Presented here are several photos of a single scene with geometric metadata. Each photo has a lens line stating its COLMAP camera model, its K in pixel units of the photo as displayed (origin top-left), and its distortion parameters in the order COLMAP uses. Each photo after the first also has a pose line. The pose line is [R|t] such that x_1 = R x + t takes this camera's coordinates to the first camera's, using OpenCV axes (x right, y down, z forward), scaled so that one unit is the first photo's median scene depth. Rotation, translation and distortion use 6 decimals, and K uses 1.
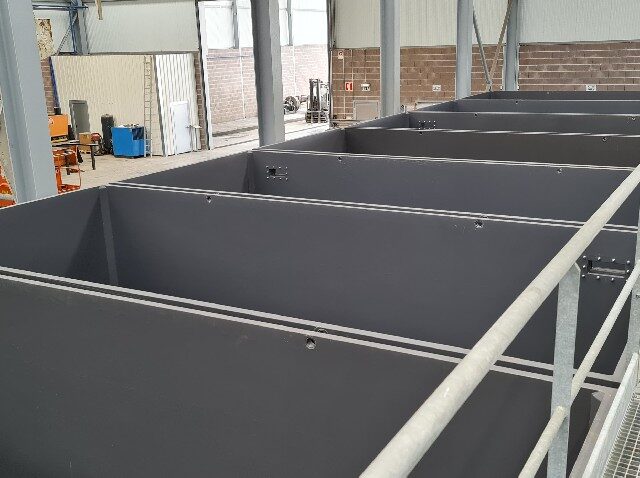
lens RADIAL K [[748.4, 0, 318.5], [0, 748.4, 239.9], [0, 0, 1]] dist [0.103279, -0.282367]
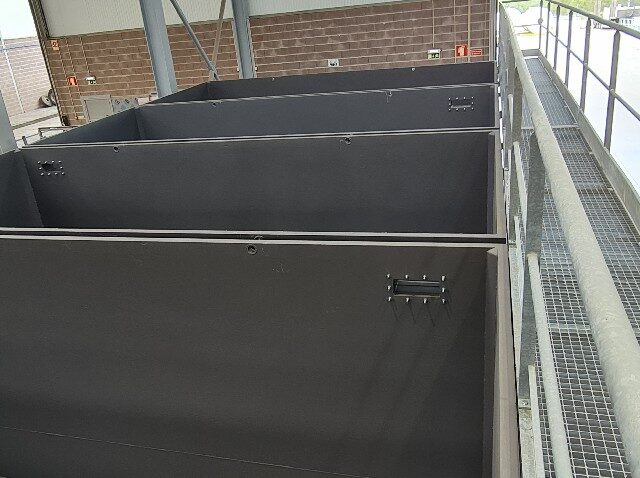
lens RADIAL K [[581.8, 0, 320.0], [0, 581.8, 239.0], [0, 0, 1]] dist [-0.031921, 0.000071]
pose [[0.968955, -0.148705, 0.197520, 0.178878], [0.125167, 0.984000, 0.126795, -0.085498], [-0.213214, -0.098135, 0.972064, 0.320772]]
